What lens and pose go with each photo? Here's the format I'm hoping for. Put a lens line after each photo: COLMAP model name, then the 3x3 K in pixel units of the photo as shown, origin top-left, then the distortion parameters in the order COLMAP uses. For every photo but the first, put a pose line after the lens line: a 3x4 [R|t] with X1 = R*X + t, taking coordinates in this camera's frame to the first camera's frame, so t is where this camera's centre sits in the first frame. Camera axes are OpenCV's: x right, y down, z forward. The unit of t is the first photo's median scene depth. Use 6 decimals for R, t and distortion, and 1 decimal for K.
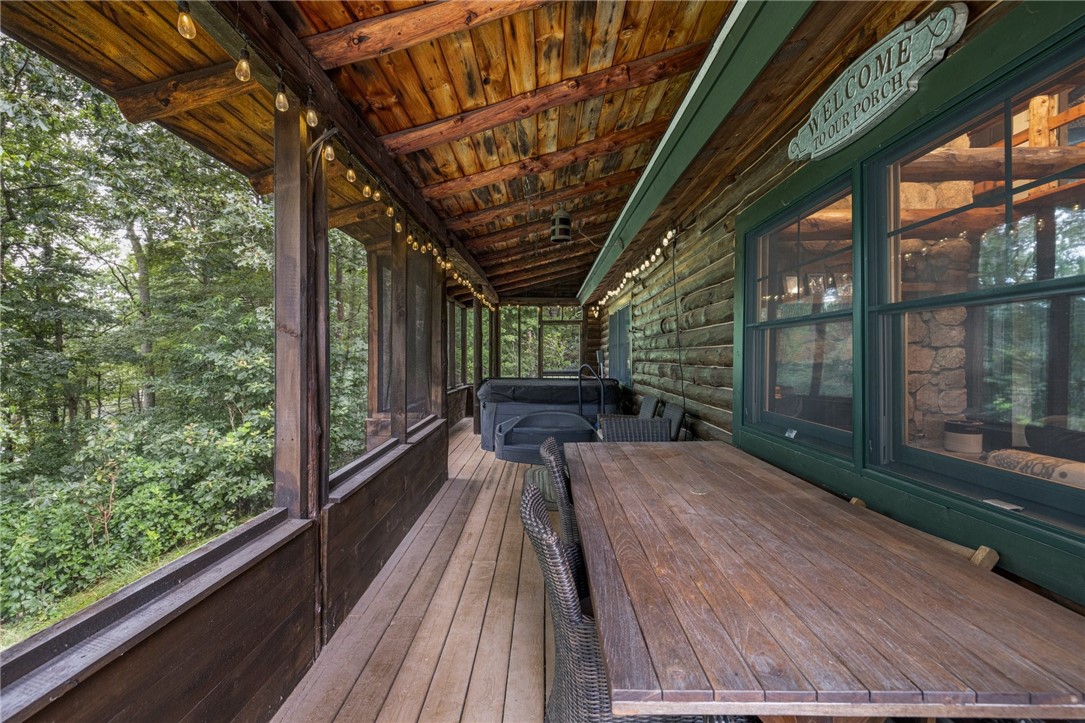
lens RADIAL K [[458.5, 0, 532.3], [0, 458.5, 352.3], [0, 0, 1]] dist [0.000252, -0.000288]
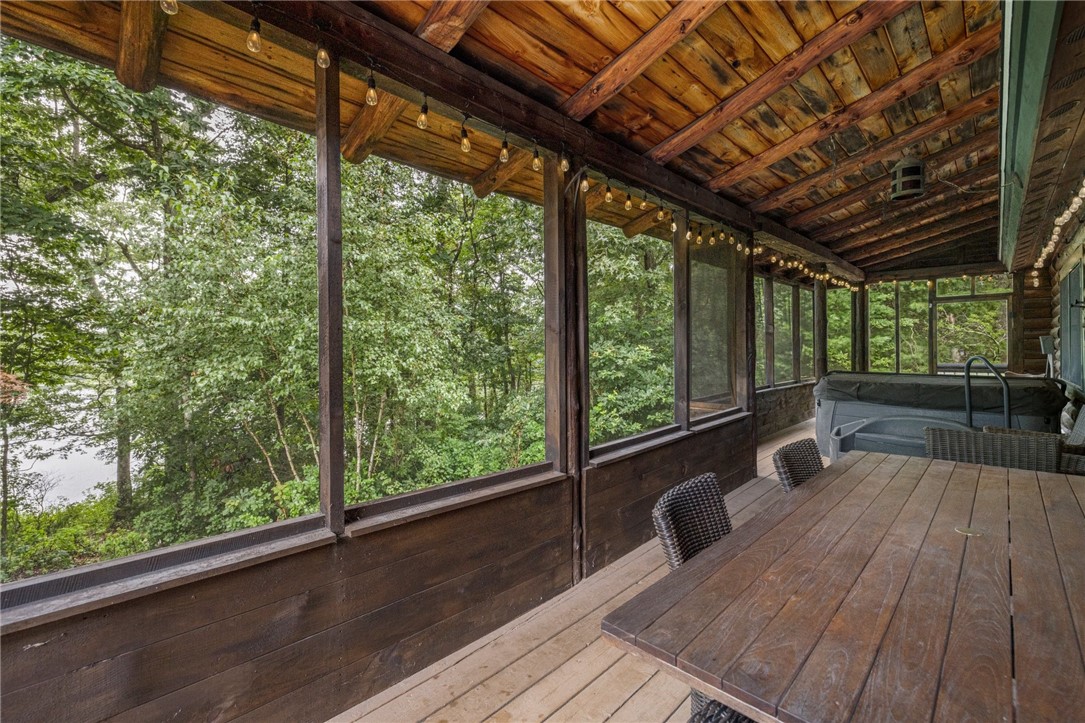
lens RADIAL K [[464.4, 0, 537.7], [0, 464.4, 341.9], [0, 0, 1]] dist [0.001652, 0.000407]
pose [[0.723529, -0.015489, -0.690120, 0.185118], [0.014035, 0.999872, -0.007726, -0.000487], [0.690151, -0.004096, 0.723654, -0.003727]]
